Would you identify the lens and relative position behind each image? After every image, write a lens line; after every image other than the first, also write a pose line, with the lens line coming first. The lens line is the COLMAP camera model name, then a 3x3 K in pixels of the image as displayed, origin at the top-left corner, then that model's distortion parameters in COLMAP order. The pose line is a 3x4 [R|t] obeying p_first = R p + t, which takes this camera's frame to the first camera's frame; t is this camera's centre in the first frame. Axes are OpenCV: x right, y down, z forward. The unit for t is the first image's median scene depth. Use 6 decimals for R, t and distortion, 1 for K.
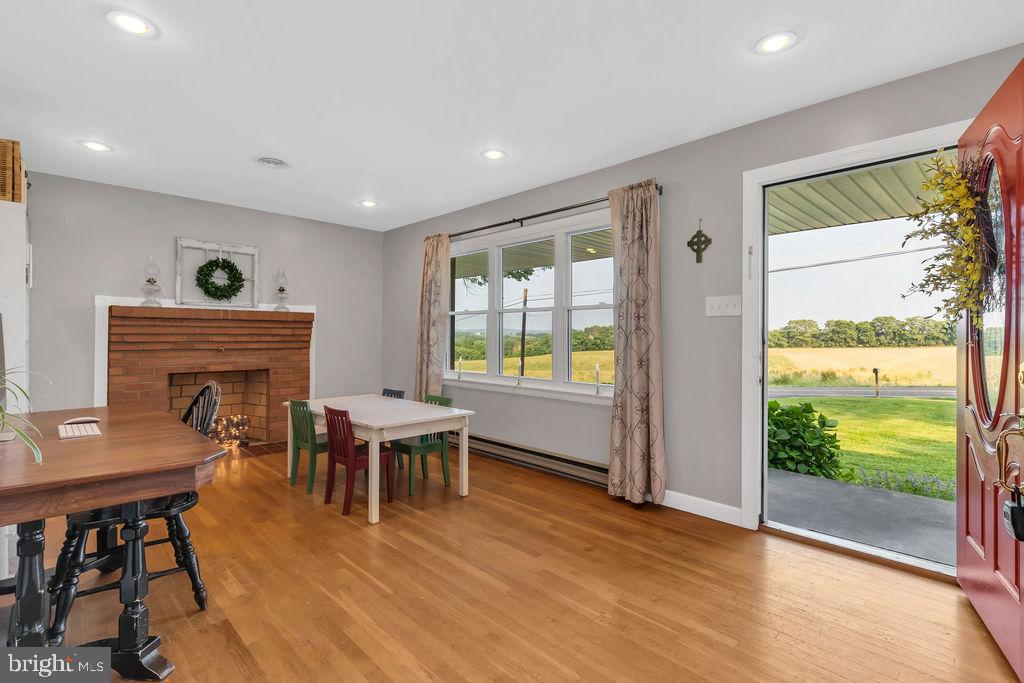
lens RADIAL K [[477.0, 0, 515.9], [0, 477.0, 334.4], [0, 0, 1]] dist [0.004383, 0.000078]
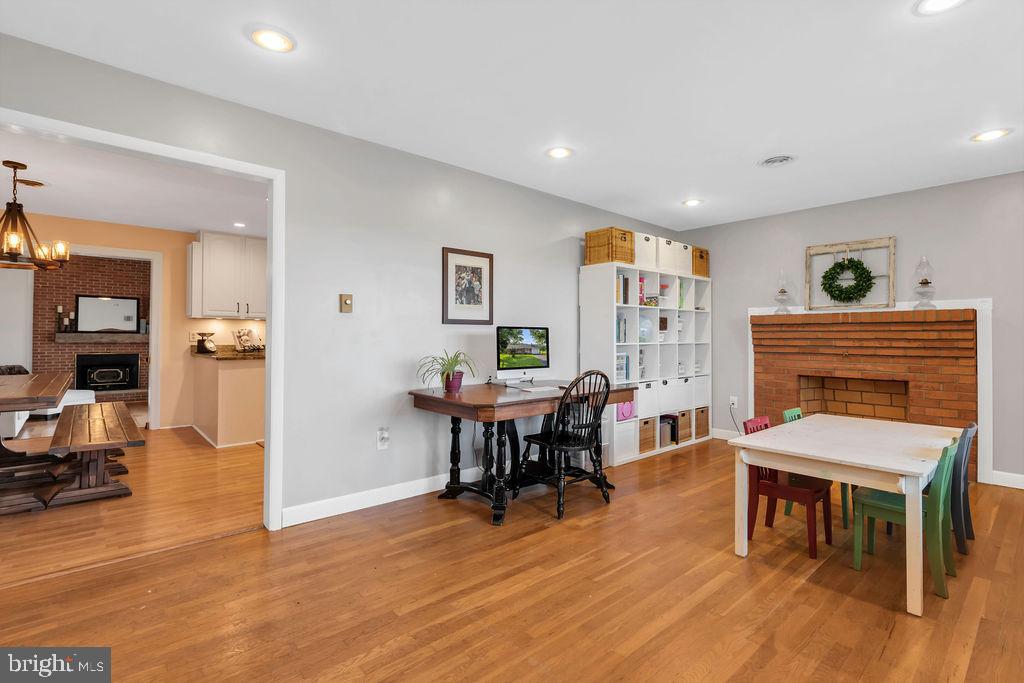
lens RADIAL K [[477.0, 0, 515.9], [0, 477.0, 334.4], [0, 0, 1]] dist [0.004383, 0.000078]
pose [[-0.052181, -0.010764, -0.998580, 0.377809], [-0.001706, 0.999941, -0.010689, 0.002436], [0.998636, 0.001146, -0.052196, 0.406311]]
